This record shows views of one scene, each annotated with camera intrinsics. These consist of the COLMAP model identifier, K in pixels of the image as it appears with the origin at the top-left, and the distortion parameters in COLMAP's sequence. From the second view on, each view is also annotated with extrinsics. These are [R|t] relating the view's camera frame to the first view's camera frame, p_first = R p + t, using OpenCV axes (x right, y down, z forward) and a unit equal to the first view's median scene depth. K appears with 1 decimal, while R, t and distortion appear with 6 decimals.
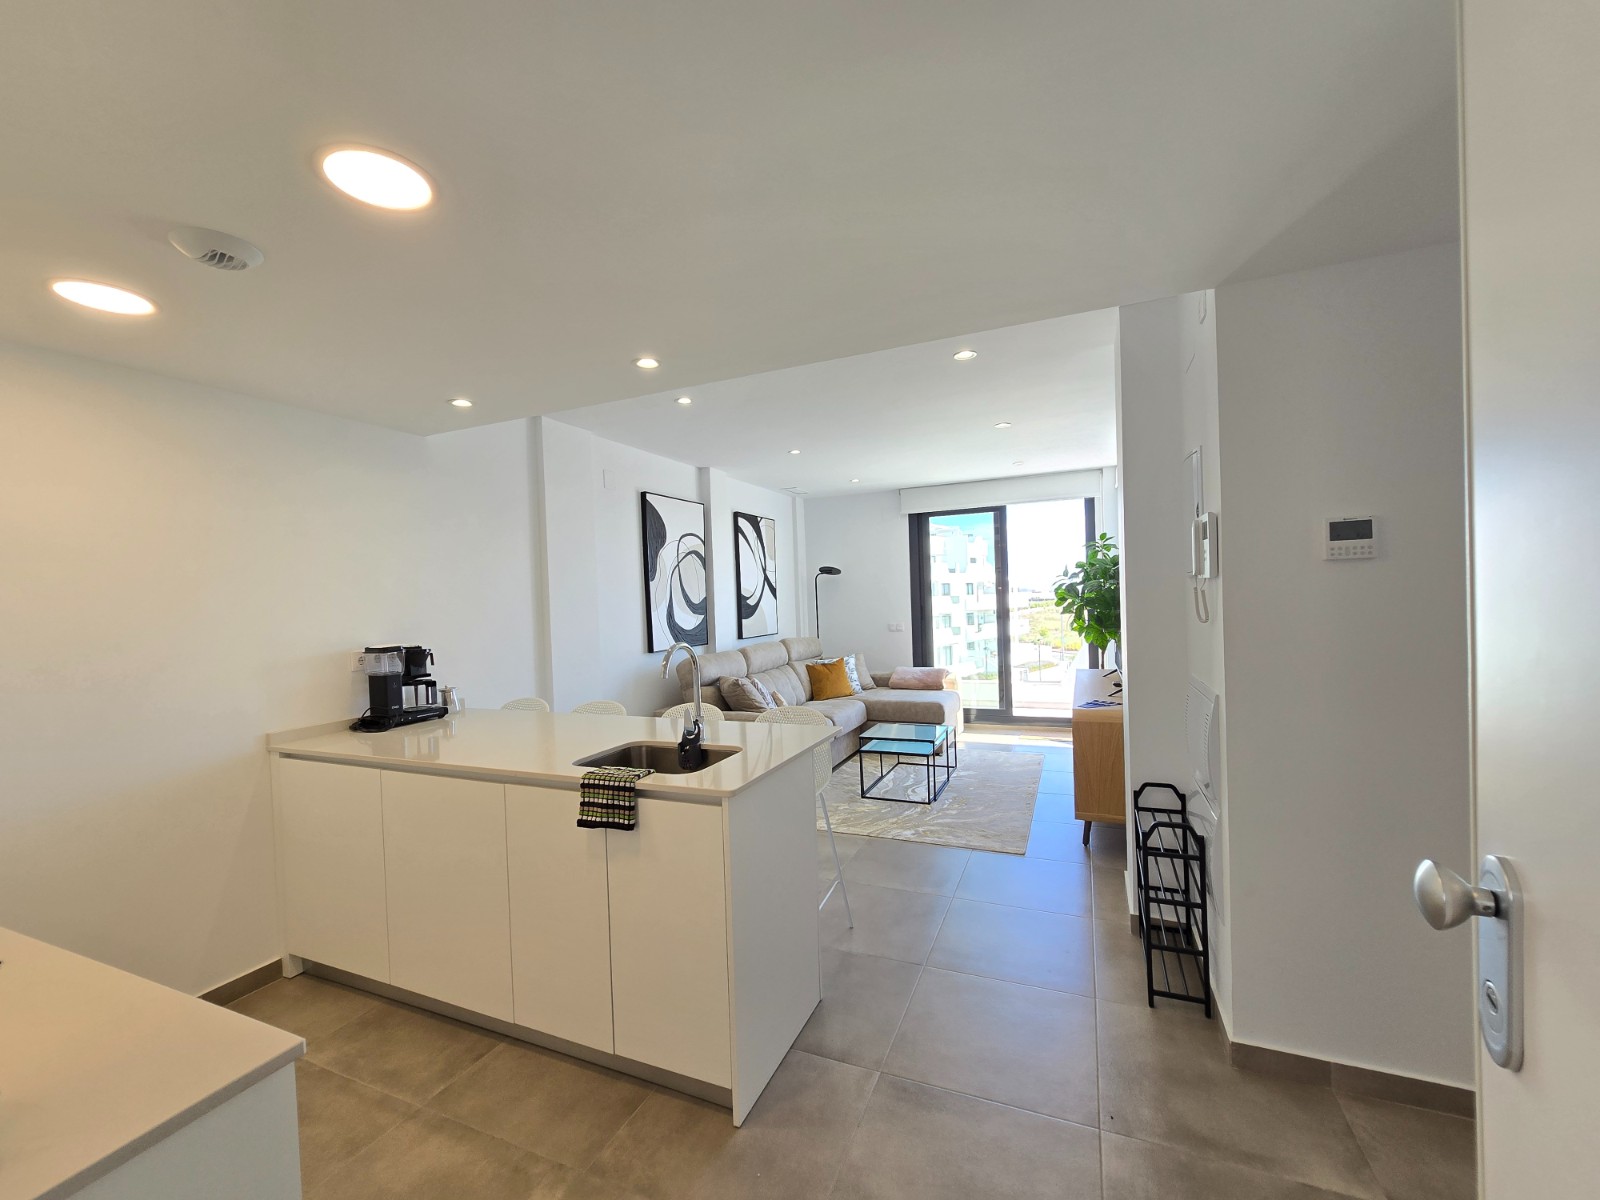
lens RADIAL K [[655.4, 0, 794.6], [0, 655.4, 608.9], [0, 0, 1]] dist [-0.000591, 0.000407]
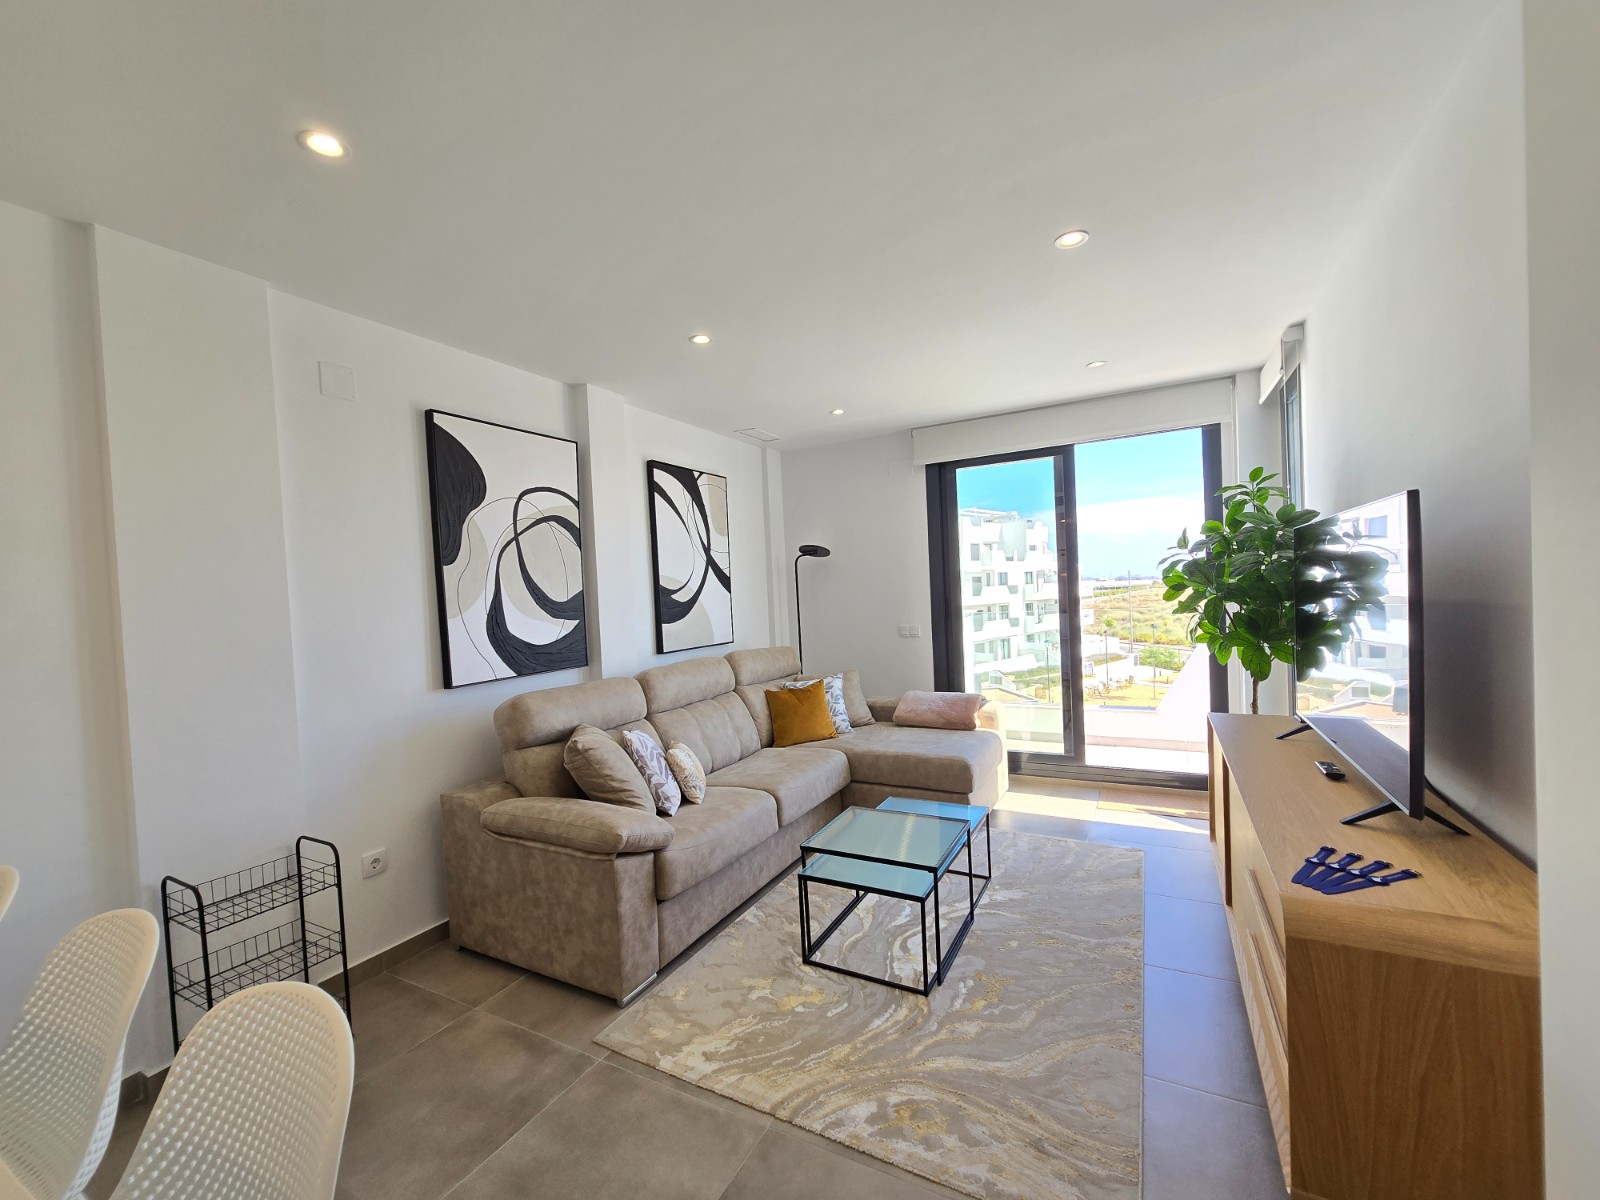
lens RADIAL K [[648.4, 0, 797.9], [0, 648.4, 607.5], [0, 0, 1]] dist [-0.000400, -0.000141]
pose [[0.996540, -0.008731, -0.082651, 0.121836], [0.009665, 0.999894, 0.010908, -0.007122], [0.082547, -0.011669, 0.996519, 0.400604]]
